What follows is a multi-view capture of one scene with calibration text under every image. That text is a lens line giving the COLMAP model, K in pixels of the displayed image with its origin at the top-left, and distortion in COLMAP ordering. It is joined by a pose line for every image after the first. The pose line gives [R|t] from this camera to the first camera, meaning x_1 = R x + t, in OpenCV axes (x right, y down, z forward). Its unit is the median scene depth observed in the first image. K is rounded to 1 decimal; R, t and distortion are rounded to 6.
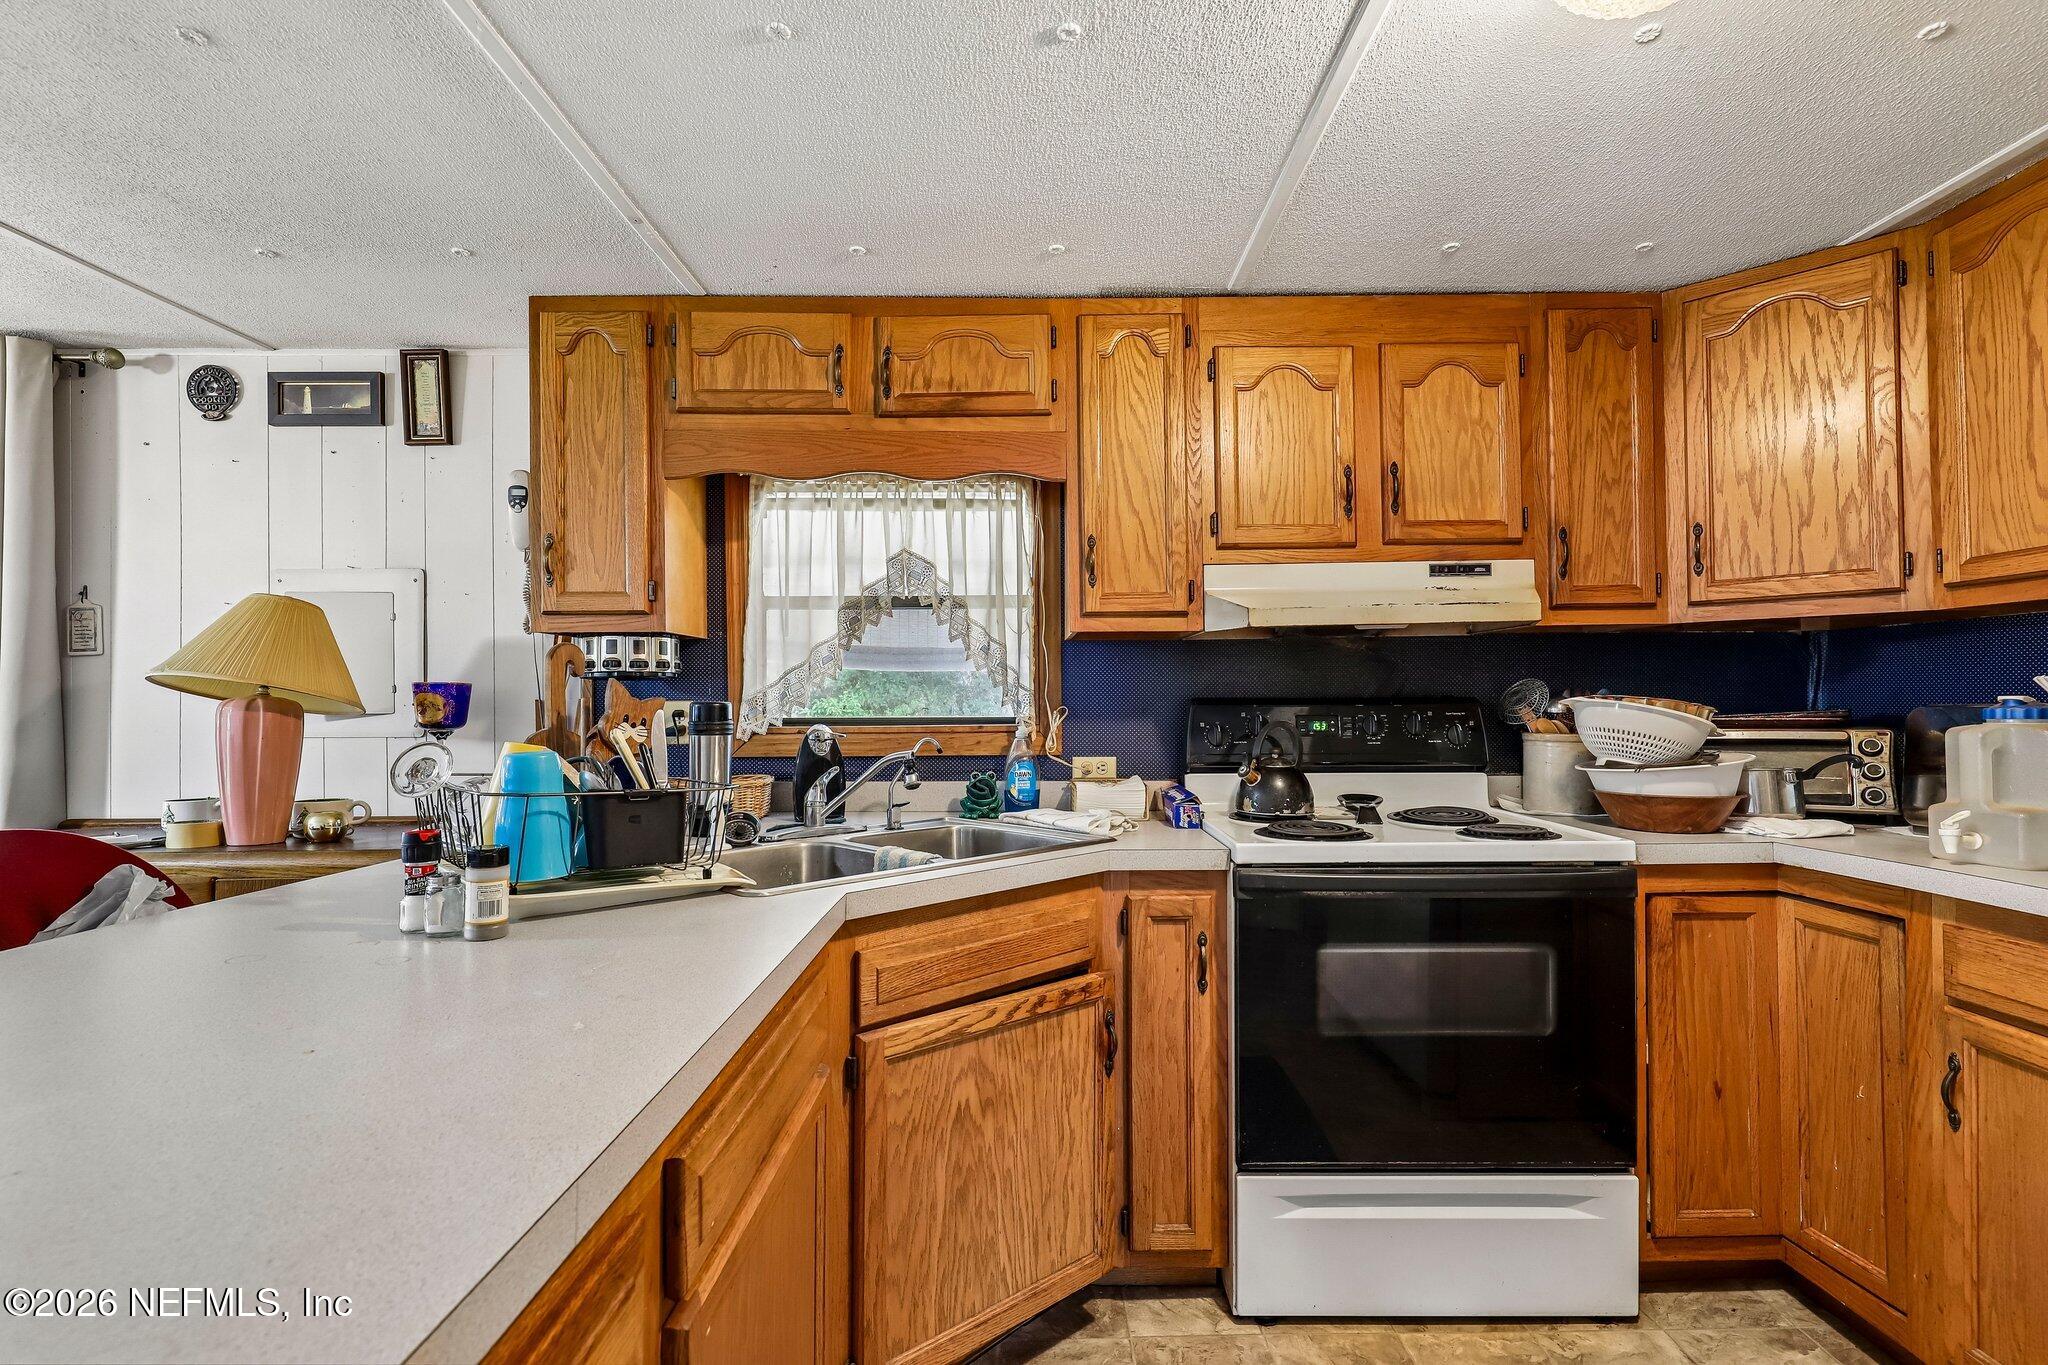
lens RADIAL K [[943.1, 0, 1039.5], [0, 943.1, 686.9], [0, 0, 1]] dist [0.002160, 0.000149]
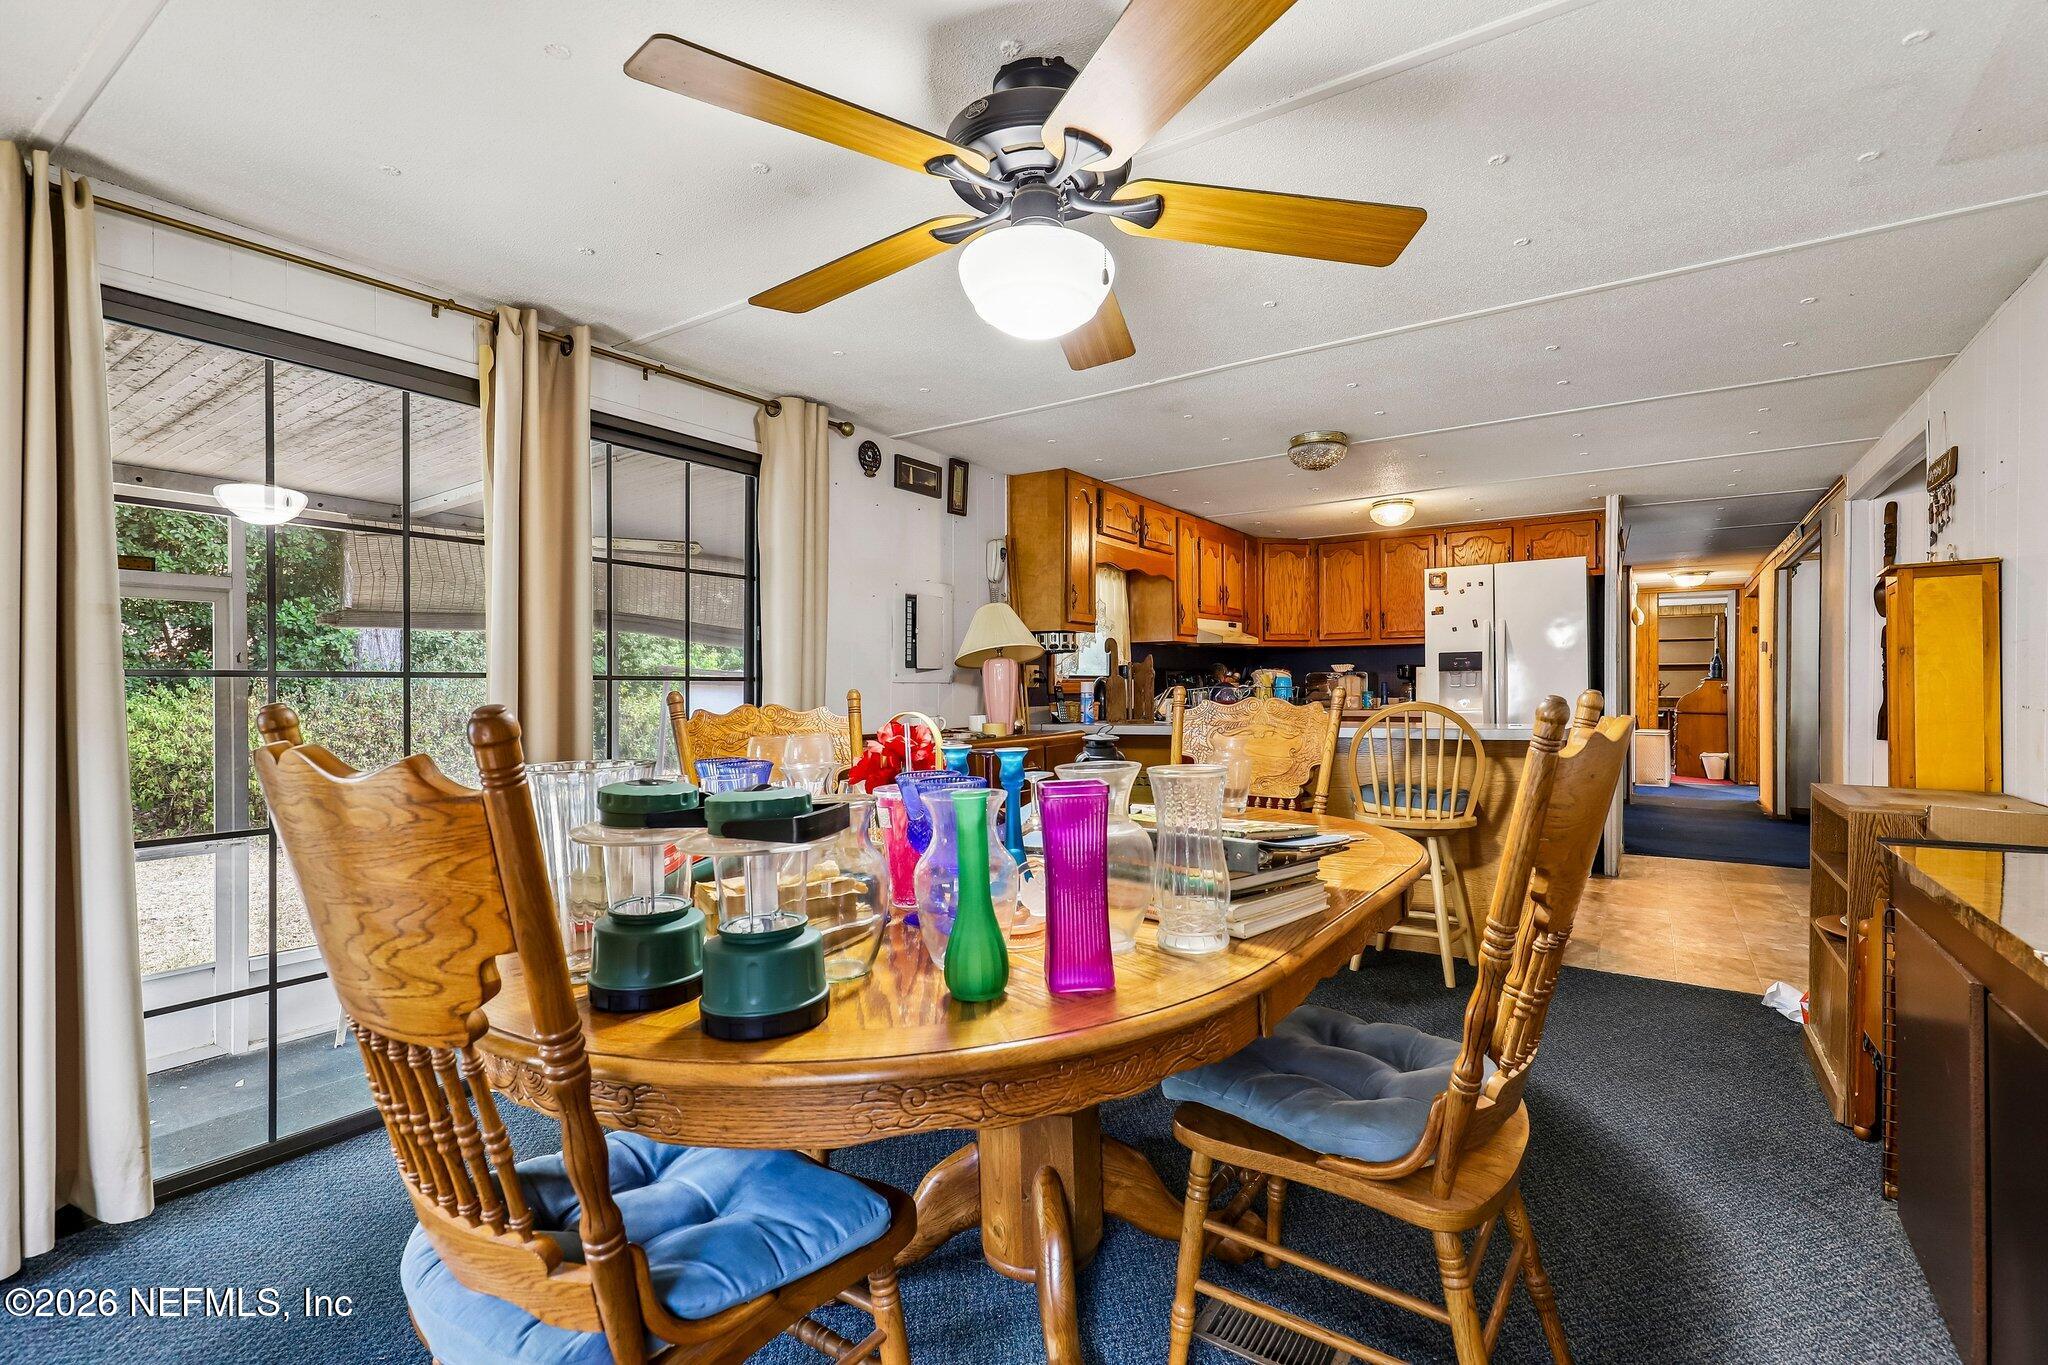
lens RADIAL K [[943.1, 0, 1039.5], [0, 943.1, 686.9], [0, 0, 1]] dist [0.002160, 0.000149]
pose [[0.558640, 0.006855, 0.829382, -2.002736], [-0.008959, 0.999957, -0.002230, 0.065154], [-0.829362, -0.006184, 0.558678, -0.099653]]
